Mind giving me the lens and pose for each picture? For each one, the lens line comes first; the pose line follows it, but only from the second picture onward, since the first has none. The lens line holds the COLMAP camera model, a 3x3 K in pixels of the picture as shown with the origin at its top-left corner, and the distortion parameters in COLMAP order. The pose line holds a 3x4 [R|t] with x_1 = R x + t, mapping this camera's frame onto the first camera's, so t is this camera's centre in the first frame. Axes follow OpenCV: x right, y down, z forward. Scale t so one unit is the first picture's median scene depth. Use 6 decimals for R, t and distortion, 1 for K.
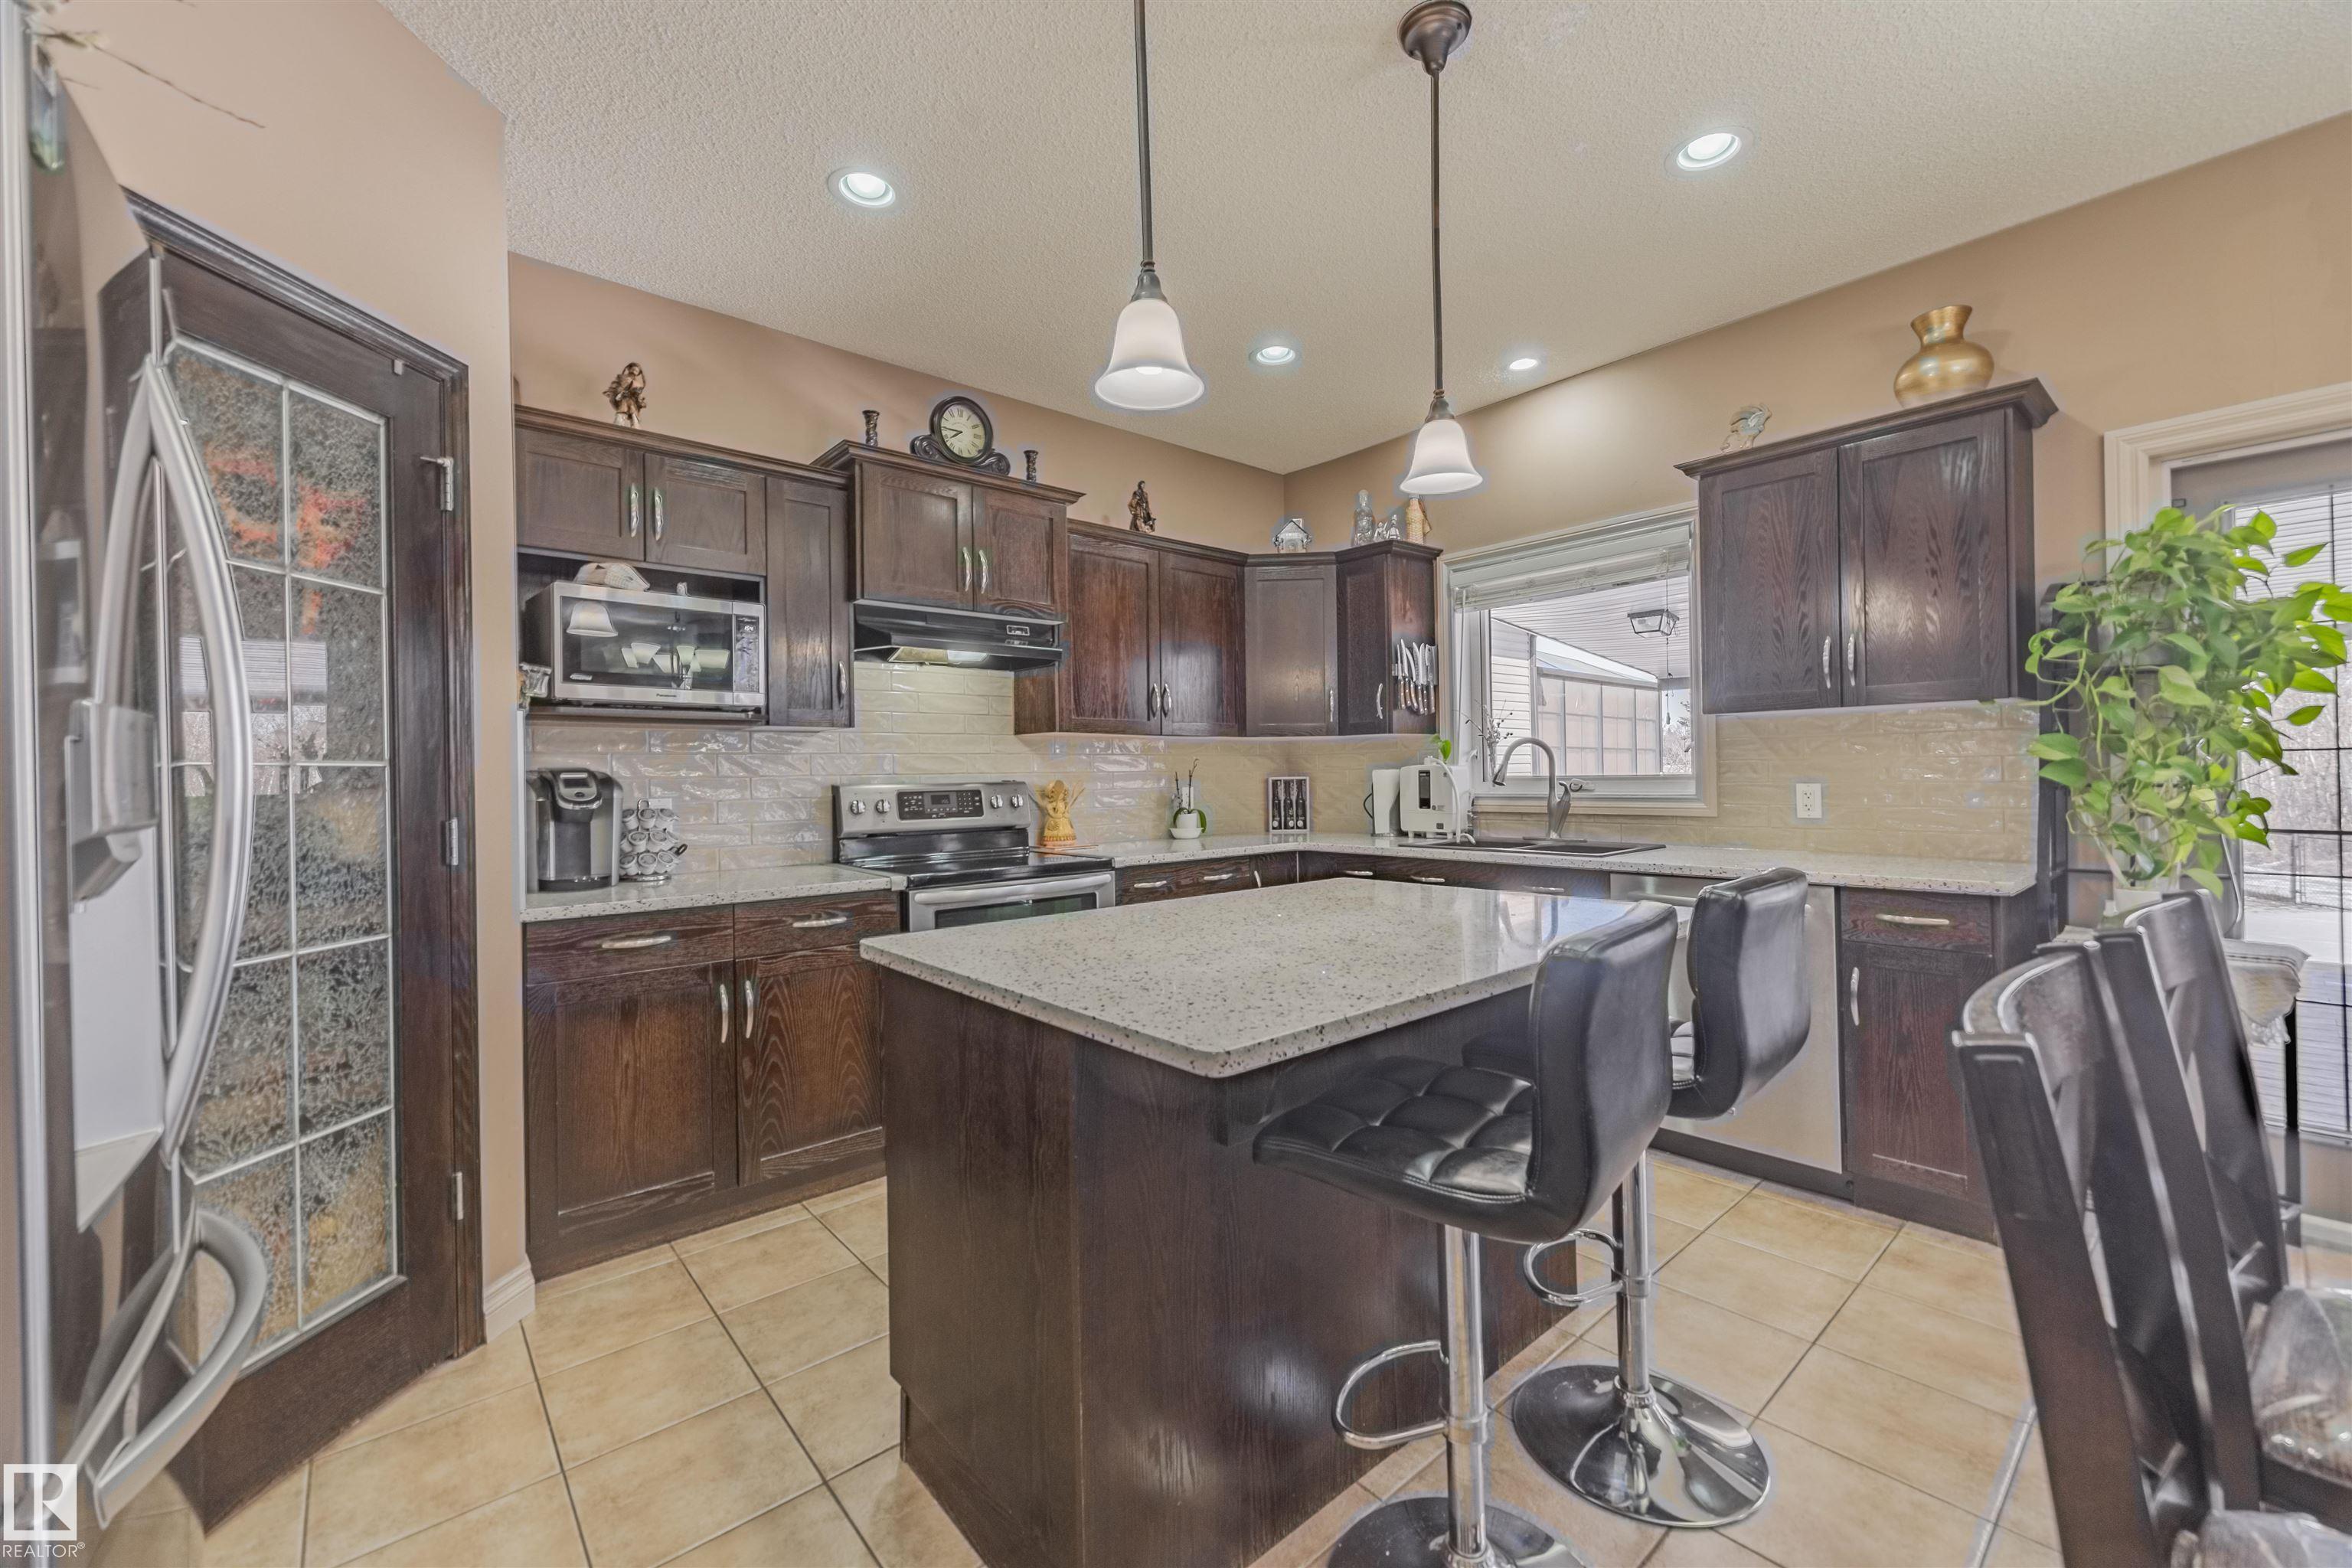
lens RADIAL K [[934.2, 0, 1185.9], [0, 934.2, 776.1], [0, 0, 1]] dist [0.004920, -0.000122]
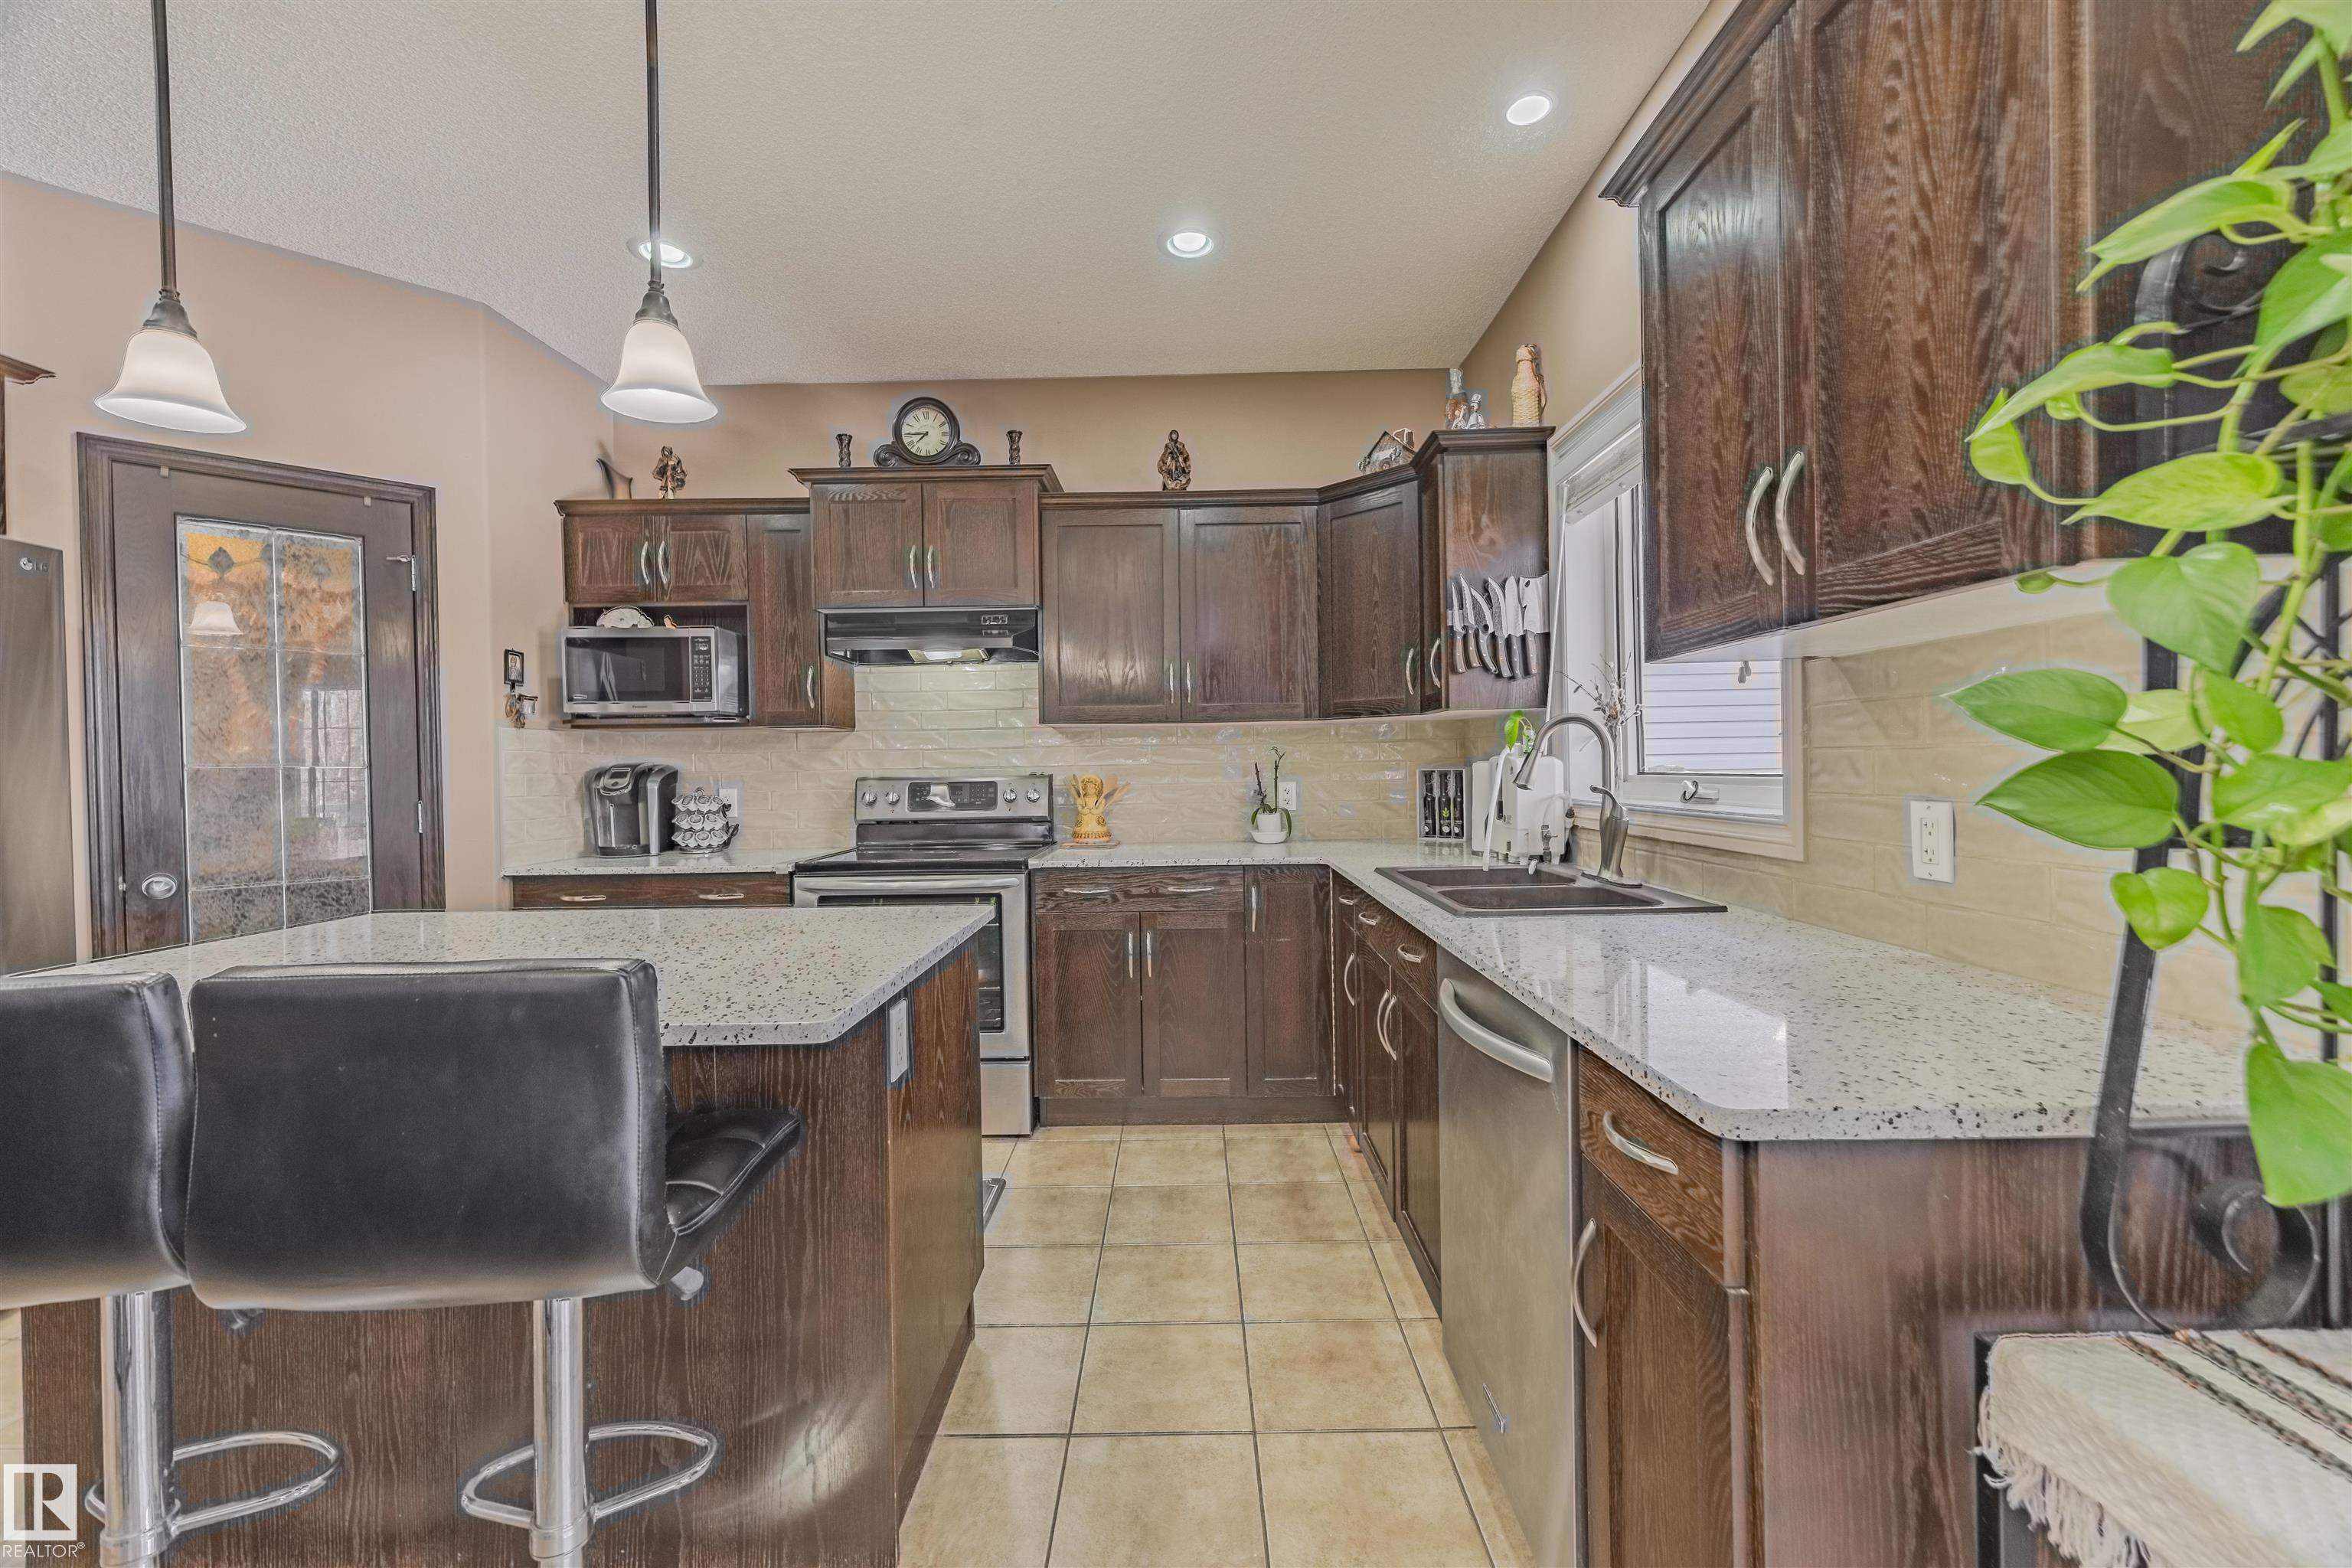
lens RADIAL K [[934.2, 0, 1185.9], [0, 934.2, 776.1], [0, 0, 1]] dist [0.004920, -0.000122]
pose [[0.751287, 0.010729, -0.659888, 0.629305], [0.004733, 0.999755, 0.021643, -0.013866], [0.659959, -0.019383, 0.751052, 0.399213]]
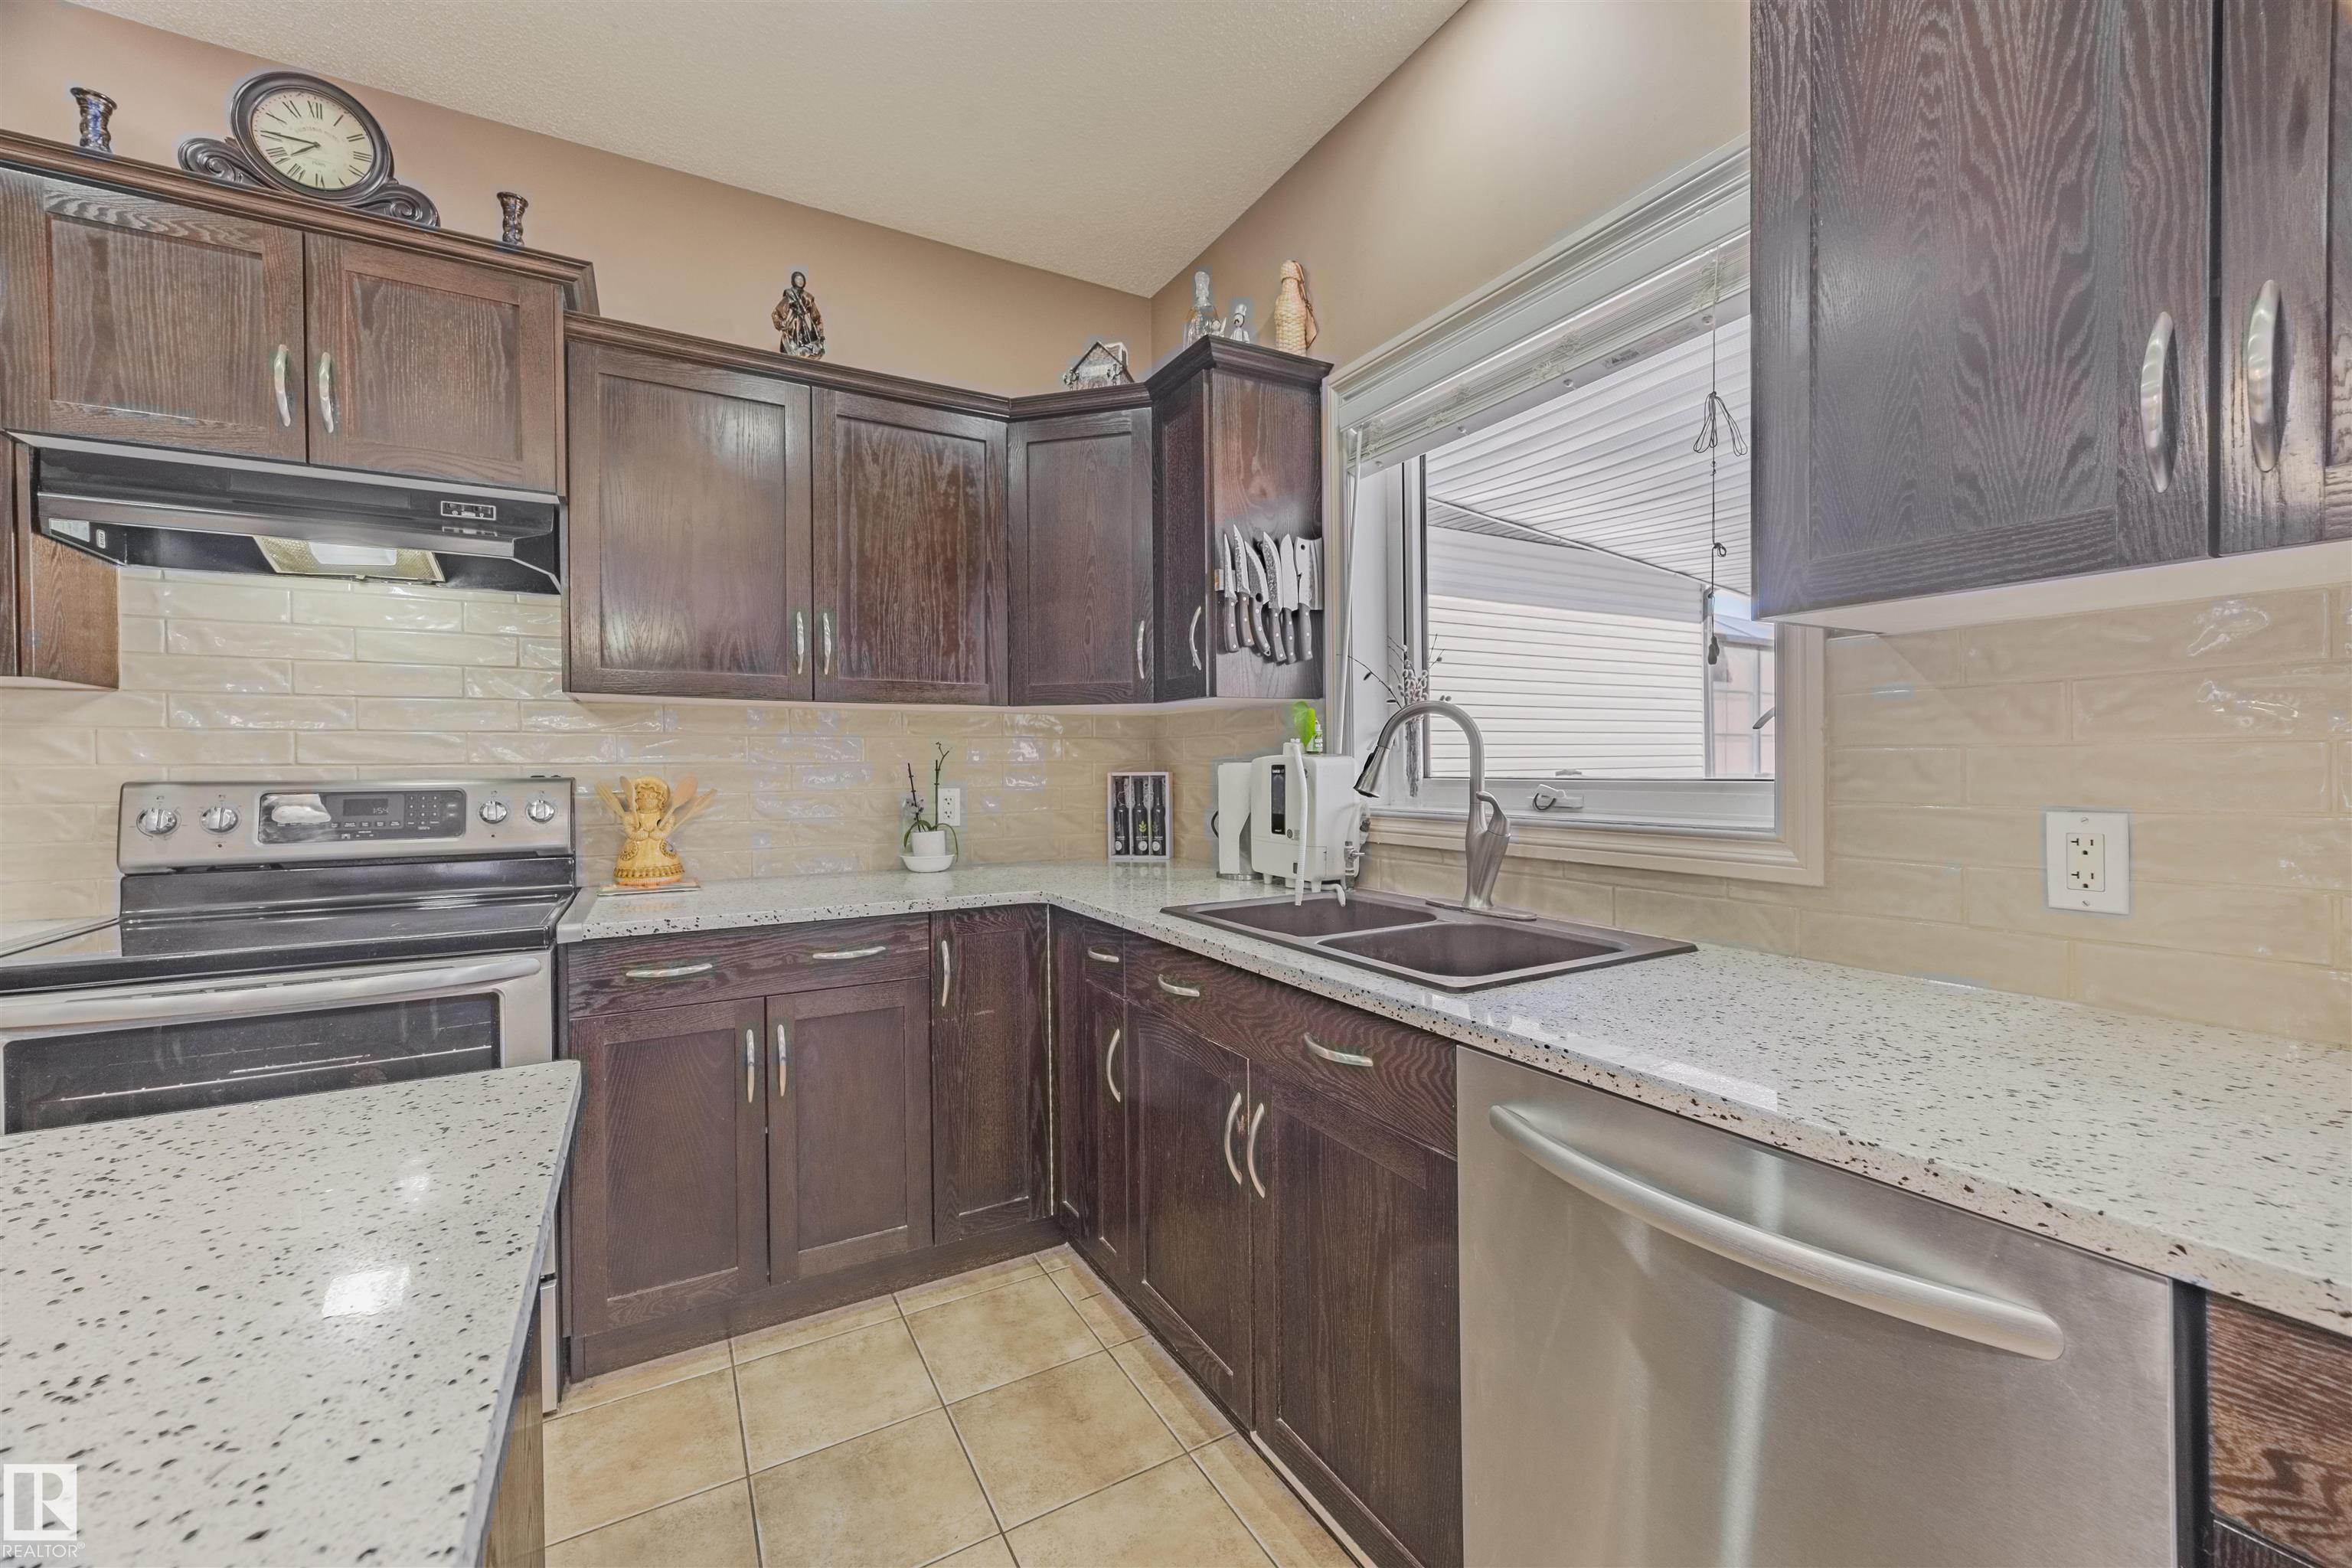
lens RADIAL K [[934.2, 0, 1185.9], [0, 934.2, 776.1], [0, 0, 1]] dist [0.004920, -0.000122]
pose [[0.980329, 0.011767, -0.197020, 0.366089], [-0.009449, 0.999875, 0.012701, -0.006506], [0.197145, -0.010589, 0.980317, 0.534471]]
